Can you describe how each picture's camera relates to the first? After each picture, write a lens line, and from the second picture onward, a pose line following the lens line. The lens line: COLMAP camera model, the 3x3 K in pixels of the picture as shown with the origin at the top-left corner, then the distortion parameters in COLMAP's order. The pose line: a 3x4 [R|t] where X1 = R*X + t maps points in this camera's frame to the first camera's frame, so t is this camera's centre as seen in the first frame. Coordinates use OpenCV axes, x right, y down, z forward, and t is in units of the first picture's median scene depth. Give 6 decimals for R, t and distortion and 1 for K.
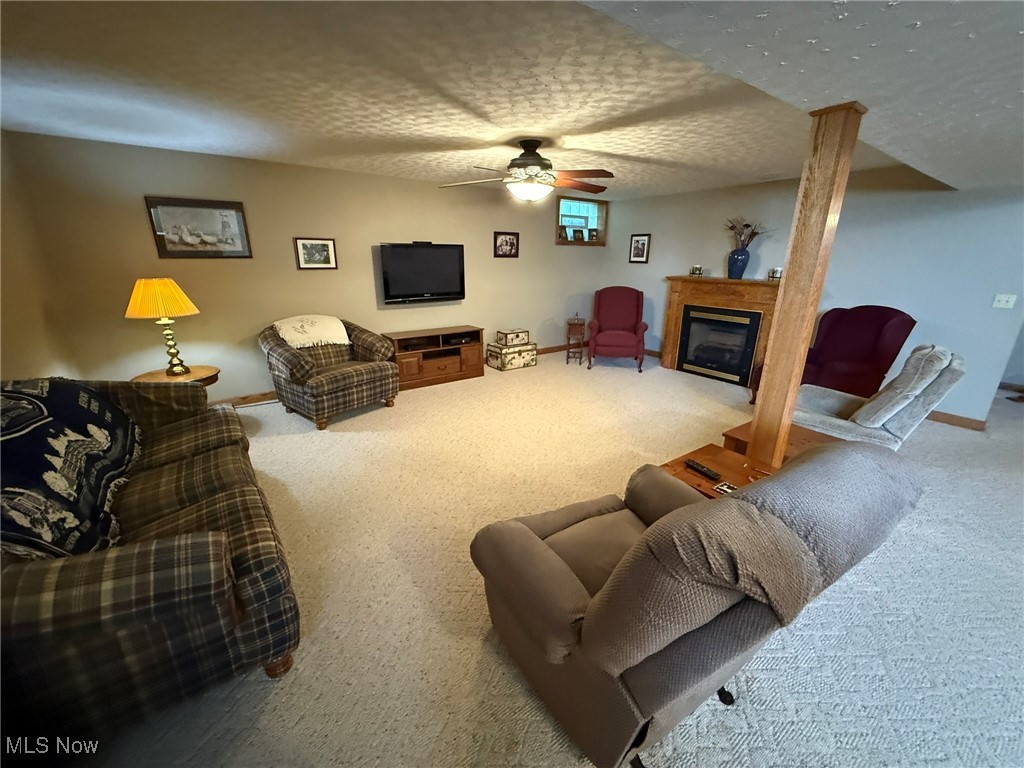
lens RADIAL K [[410.2, 0, 514.9], [0, 410.2, 380.1], [0, 0, 1]] dist [0.001107, 0.000601]
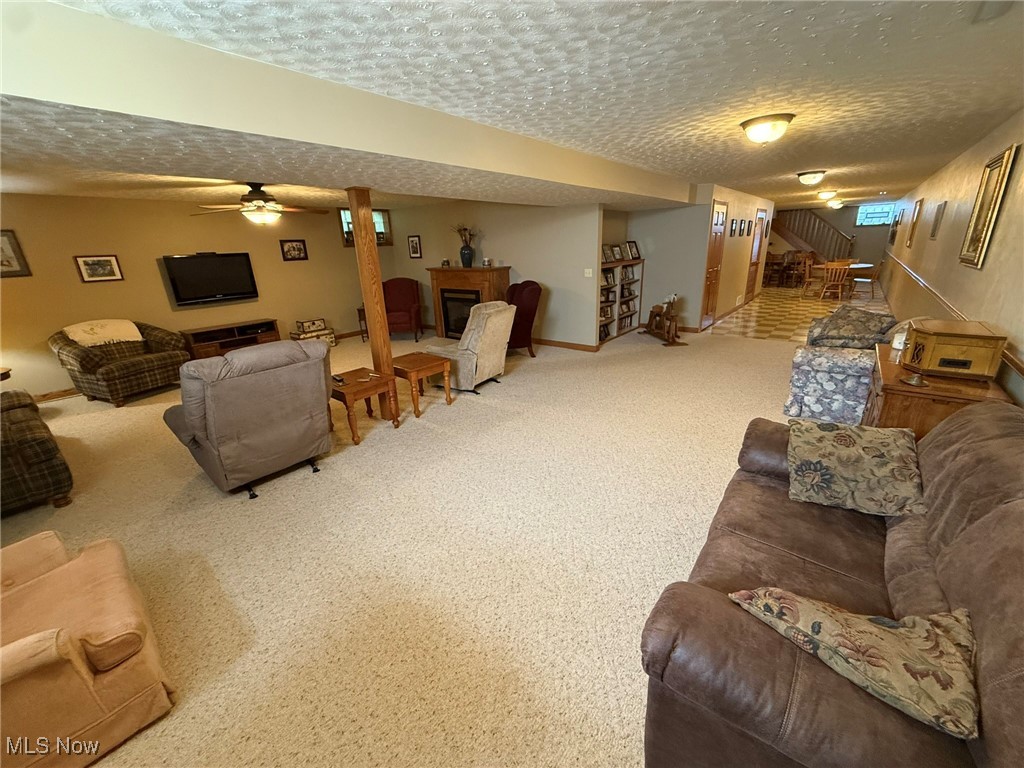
lens RADIAL K [[410.2, 0, 513.9], [0, 410.2, 380.4], [0, 0, 1]] dist [0.001107, 0.000601]
pose [[0.965120, -0.124753, 0.230175, 0.323535], [0.119910, 0.992169, 0.034965, 0.105553], [-0.232735, -0.006145, 0.972521, -0.397743]]
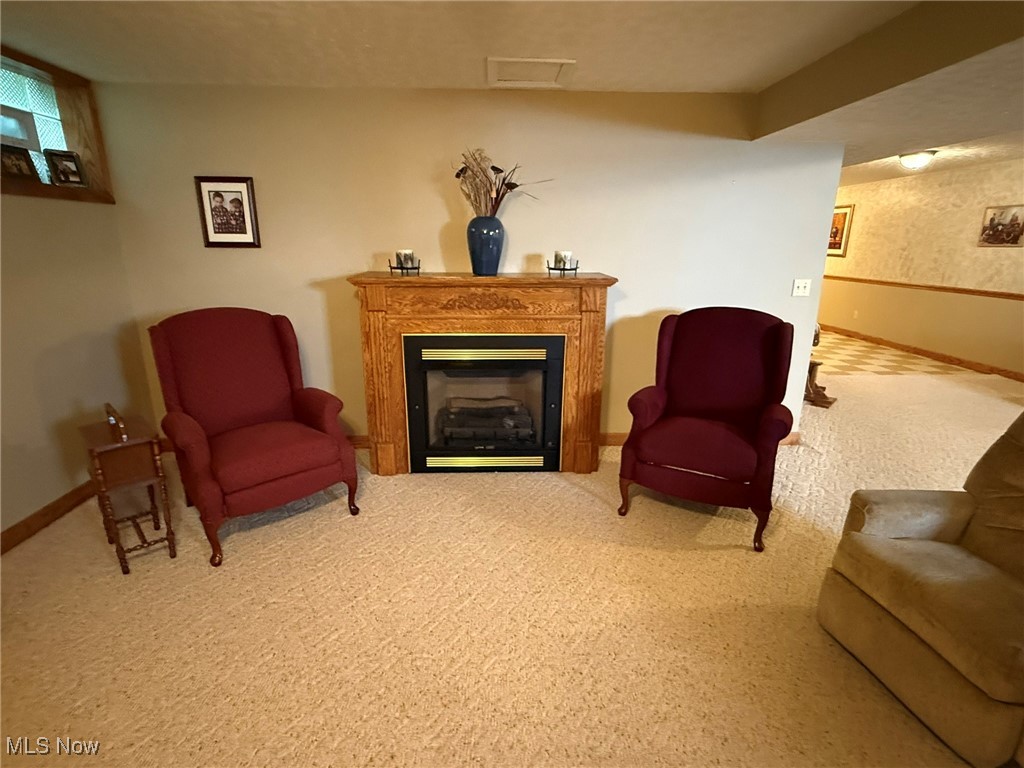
lens RADIAL K [[512.9, 0, 508.6], [0, 512.9, 383.7], [0, 0, 1]] dist [0.000316, 0.000574]
pose [[0.556434, -0.228159, 0.798952, 0.013337], [0.240134, 0.964686, 0.108245, -0.180967], [-0.795435, 0.131624, 0.591573, 0.626622]]
